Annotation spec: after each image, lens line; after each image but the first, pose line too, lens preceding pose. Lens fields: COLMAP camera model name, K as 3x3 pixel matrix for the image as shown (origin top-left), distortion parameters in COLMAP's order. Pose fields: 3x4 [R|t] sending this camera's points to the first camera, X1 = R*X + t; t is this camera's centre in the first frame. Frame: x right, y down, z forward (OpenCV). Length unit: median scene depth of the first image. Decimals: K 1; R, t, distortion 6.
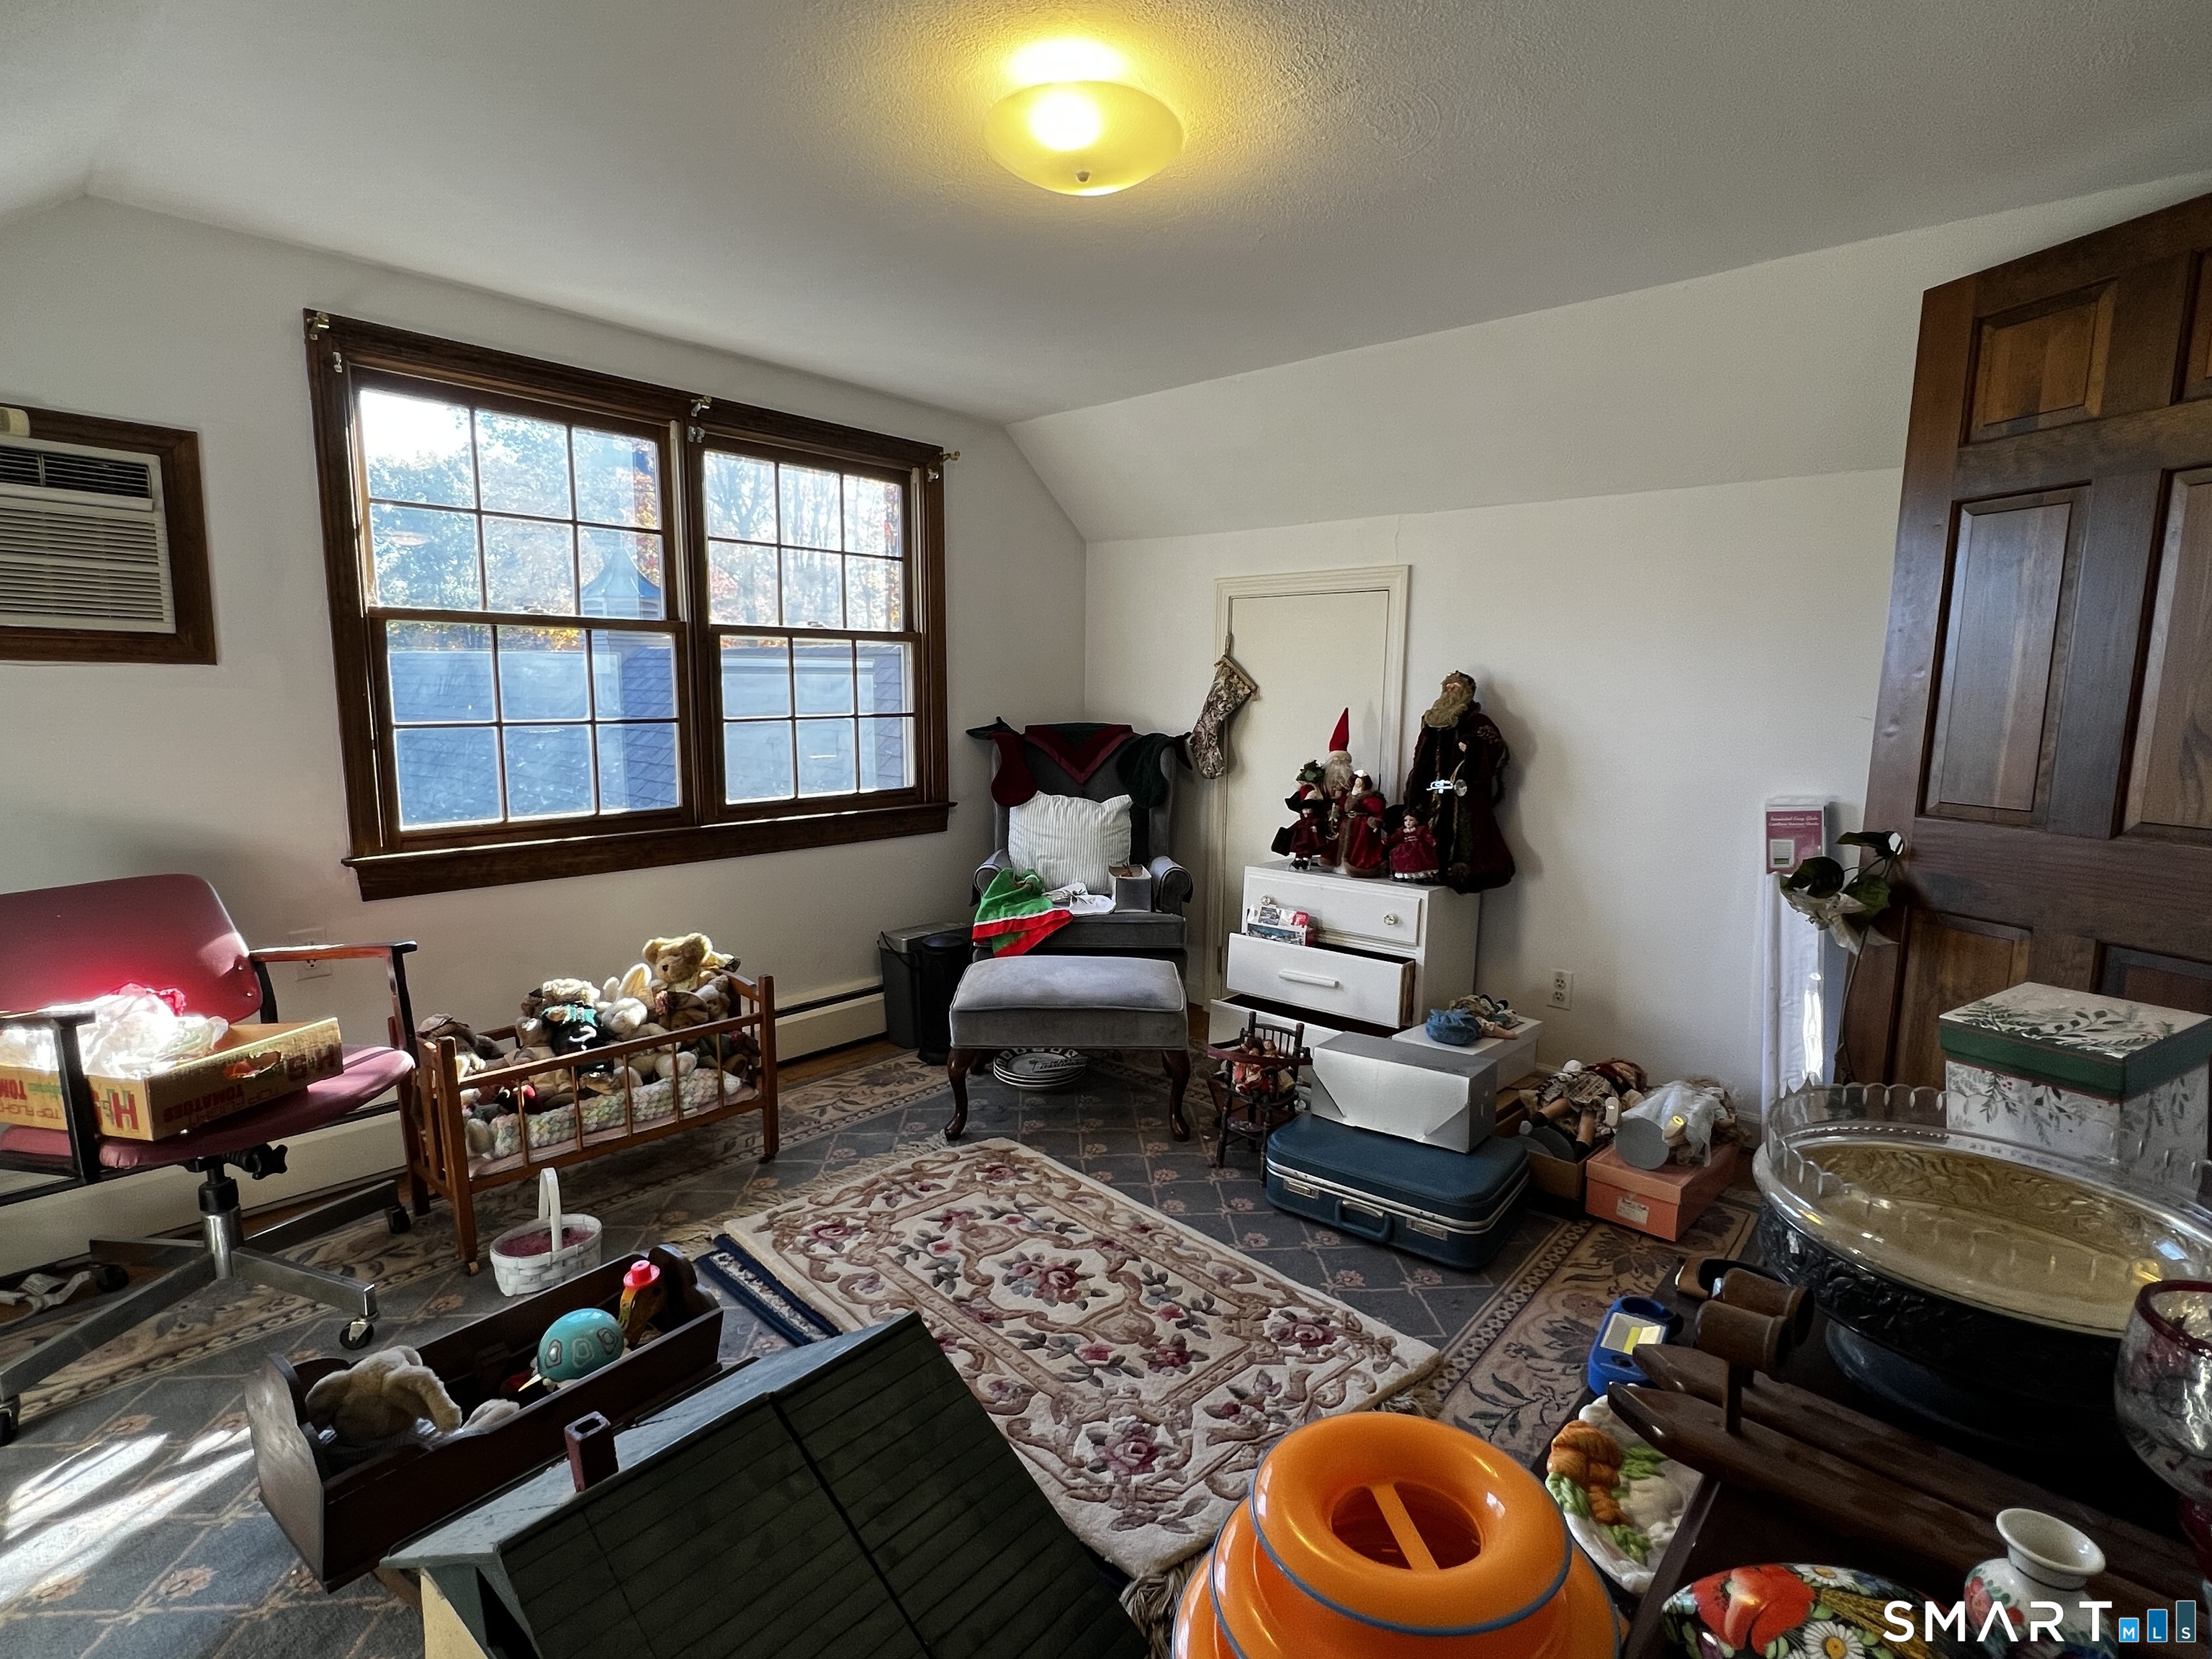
lens RADIAL K [[1077.1, 0, 1112.3], [0, 1077.1, 830.9], [0, 0, 1]] dist [-0.002269, -0.000524]
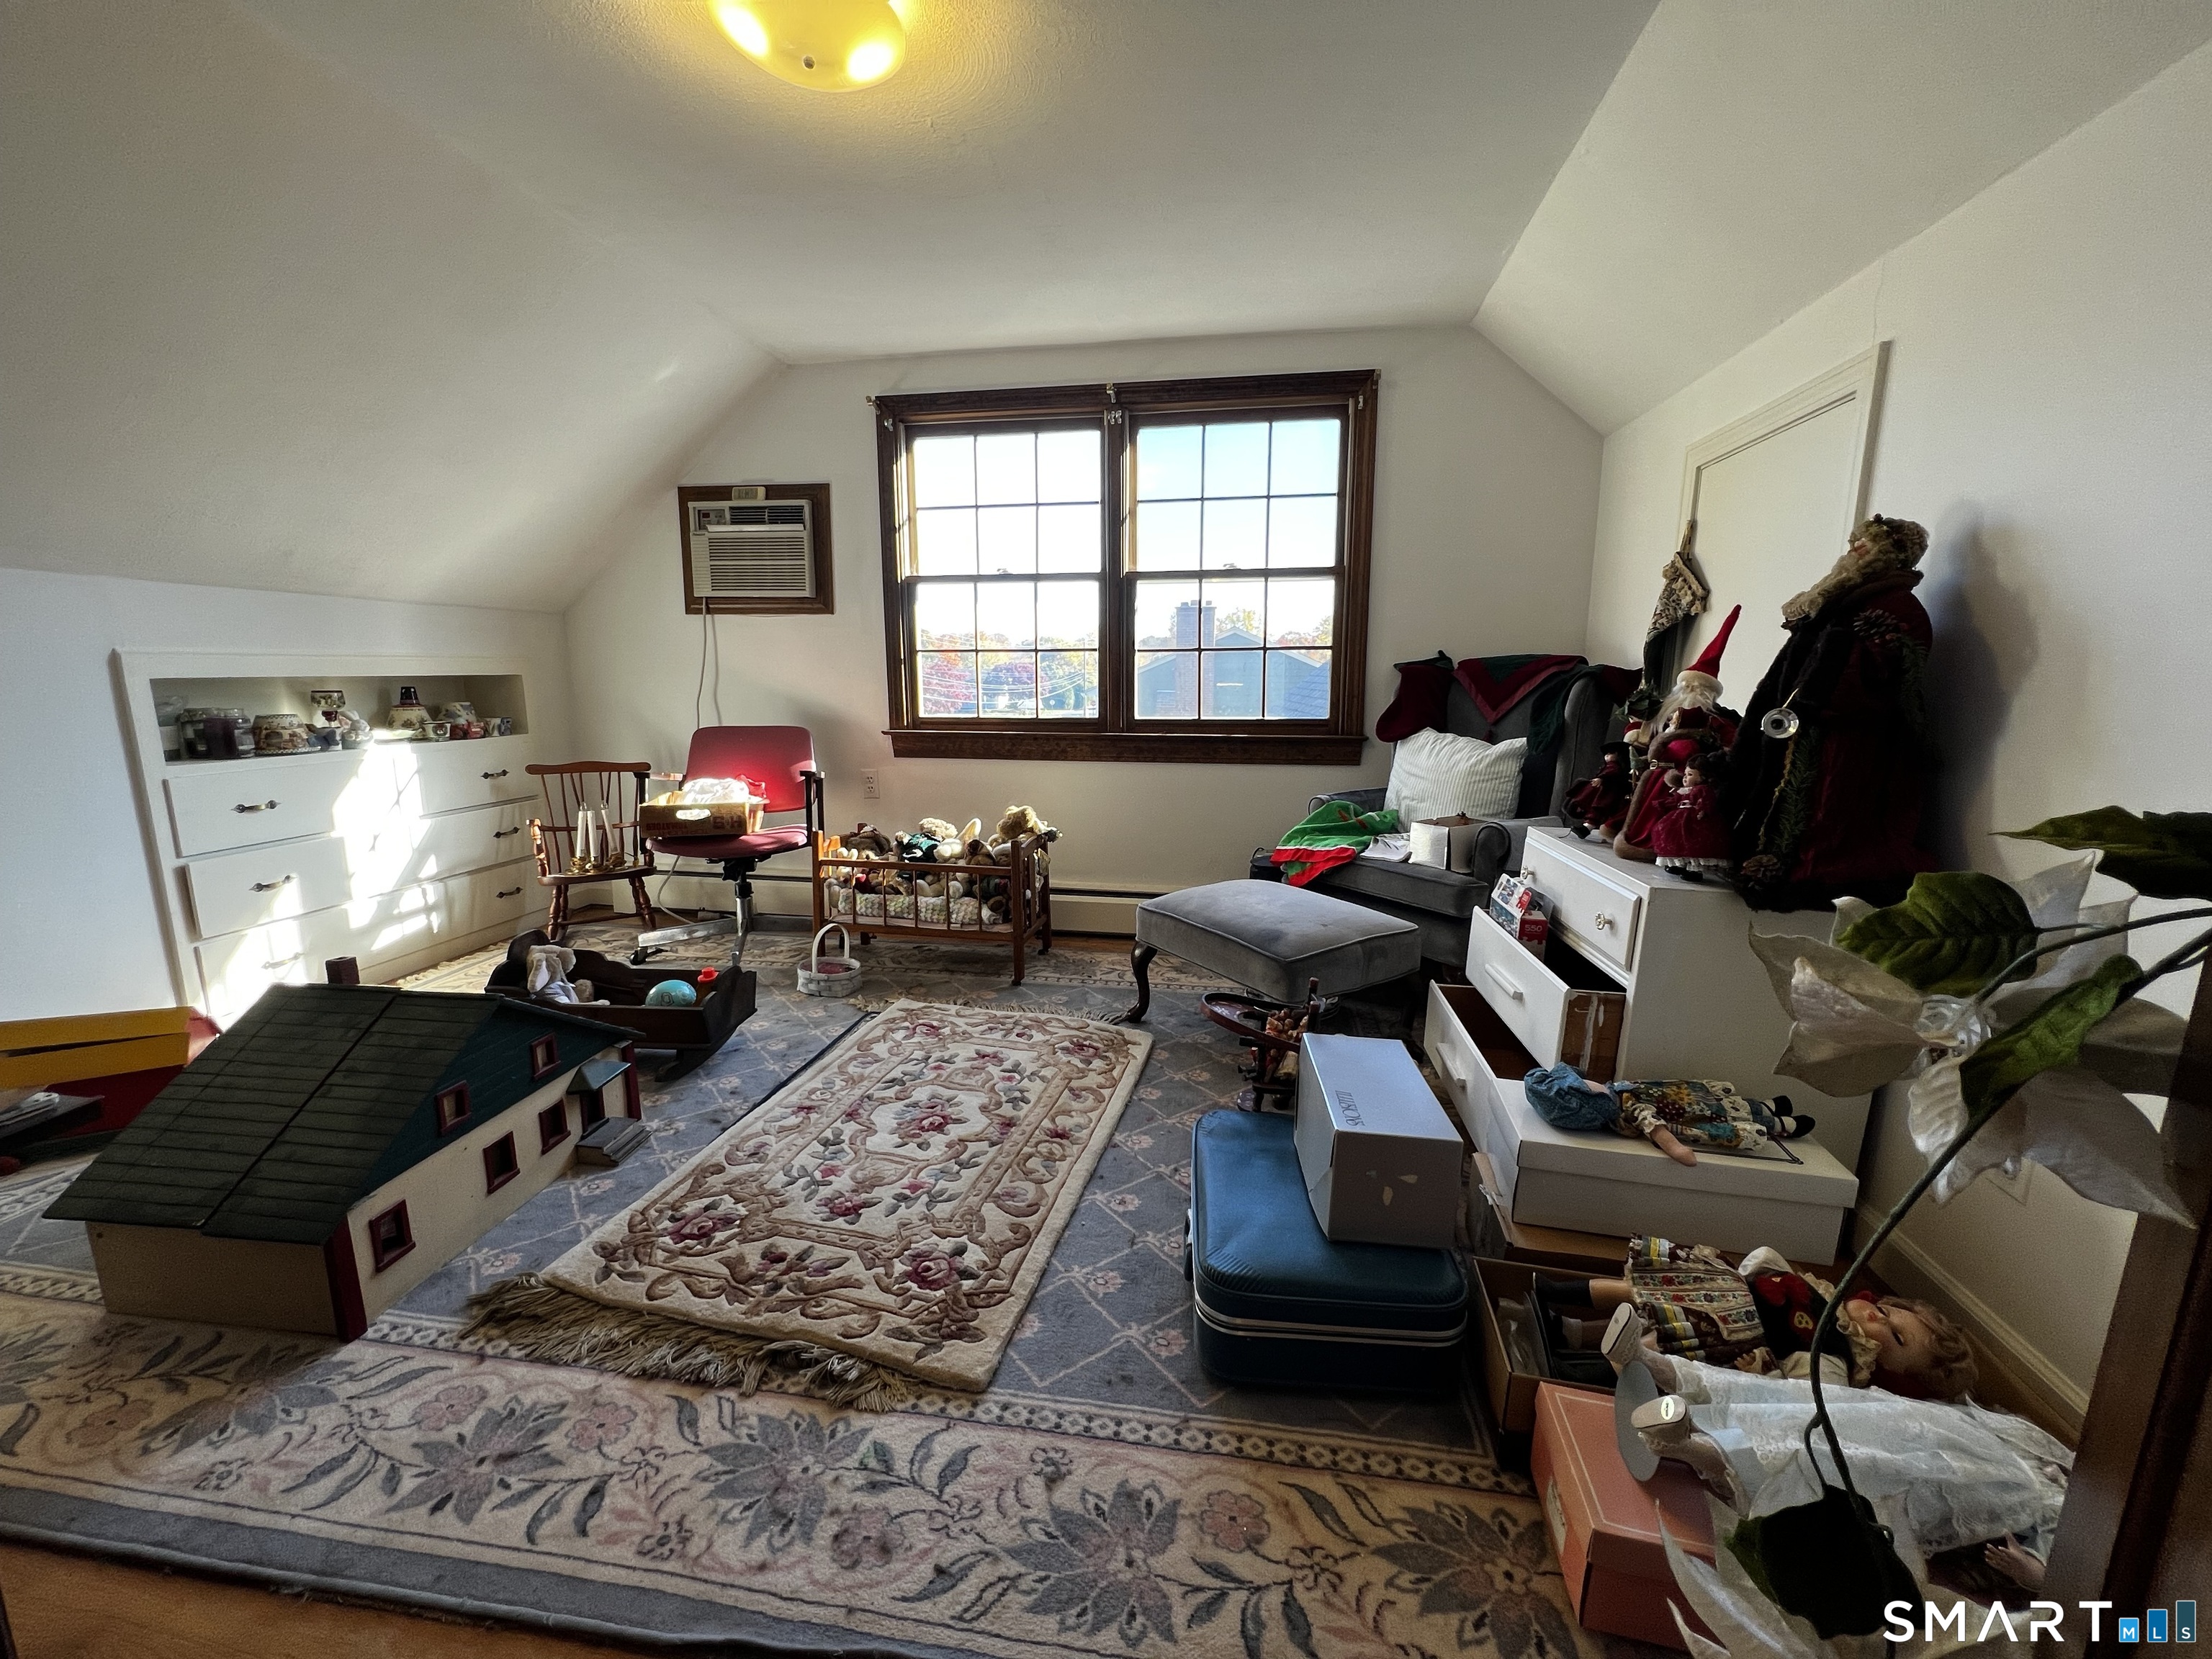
lens RADIAL K [[888.9, 0, 1102.8], [0, 888.9, 828.5], [0, 0, 1]] dist [0.001734, 0.000214]
pose [[0.525163, 0.137223, -0.839866, 0.633963], [-0.109883, 0.989586, 0.092976, 0.011811], [0.843878, 0.043460, 0.534772, 0.537123]]
